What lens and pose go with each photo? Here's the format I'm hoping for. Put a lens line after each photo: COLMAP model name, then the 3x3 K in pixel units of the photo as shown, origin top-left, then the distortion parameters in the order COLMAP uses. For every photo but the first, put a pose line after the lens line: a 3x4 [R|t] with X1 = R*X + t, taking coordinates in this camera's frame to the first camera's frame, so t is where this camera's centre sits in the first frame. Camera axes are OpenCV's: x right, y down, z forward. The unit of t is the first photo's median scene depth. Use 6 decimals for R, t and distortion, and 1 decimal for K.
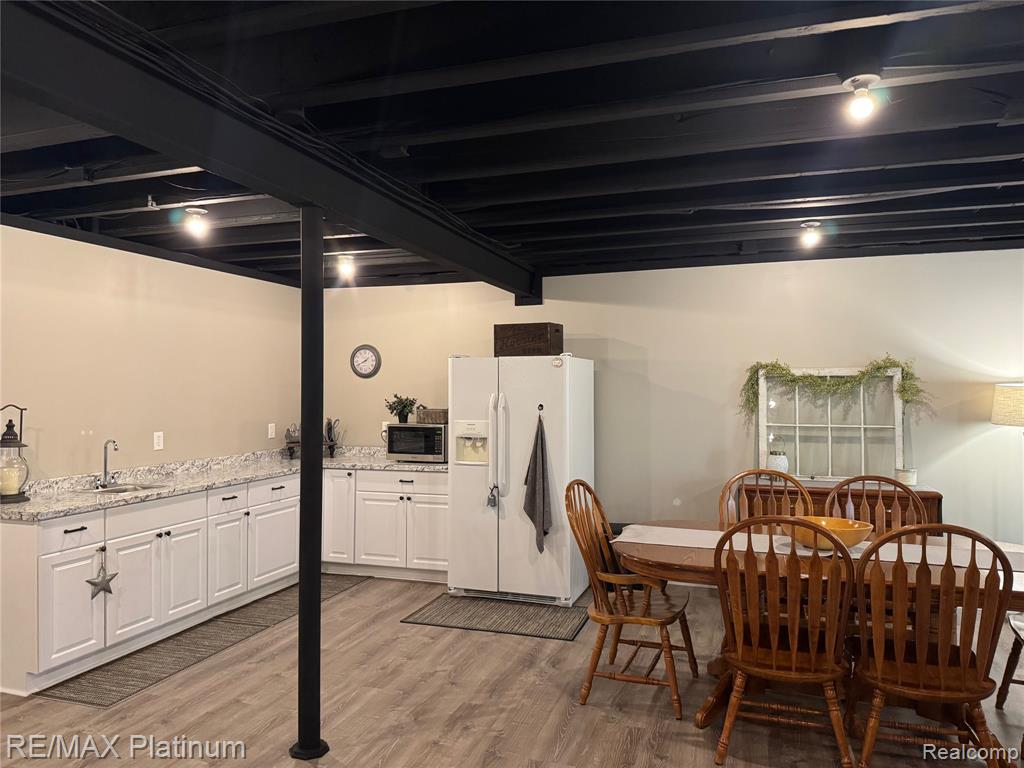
lens RADIAL K [[723.8, 0, 518.1], [0, 723.8, 377.3], [0, 0, 1]] dist [0.060633, -0.068237]
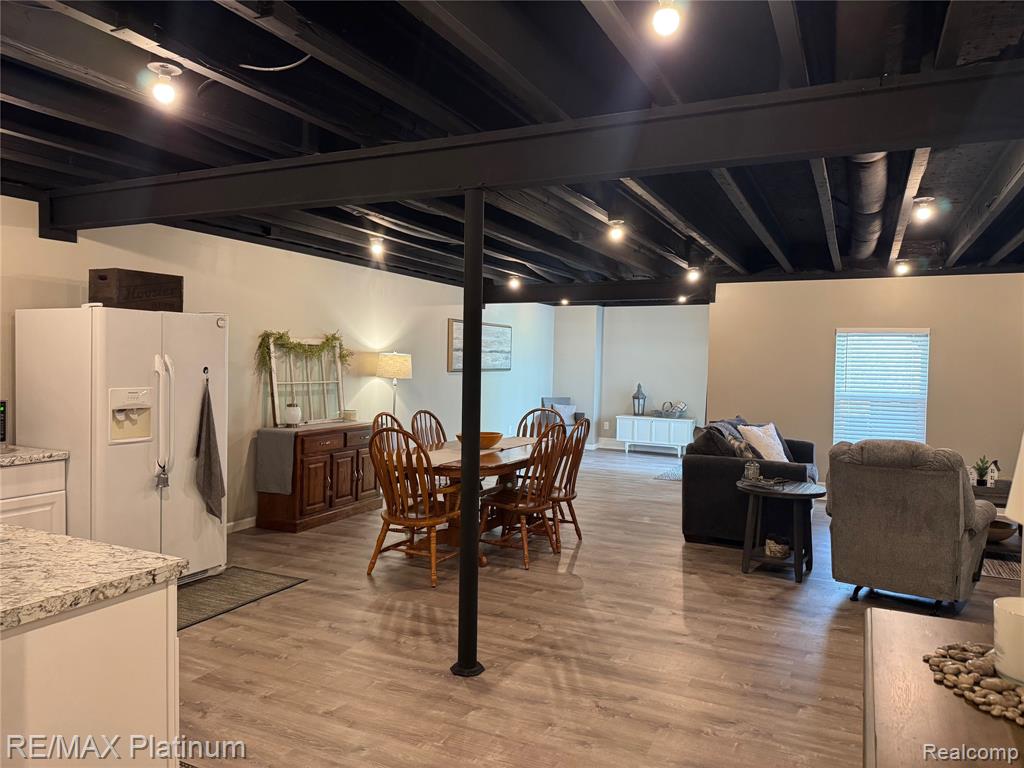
lens RADIAL K [[723.8, 0, 518.1], [0, 723.8, 389.7], [0, 0, 1]] dist [0.060633, -0.068237]
pose [[0.115462, -0.035045, 0.992694, -0.848784], [-0.032423, 0.998712, 0.039028, 0.015997], [-0.992783, -0.036692, 0.114177, 0.490751]]
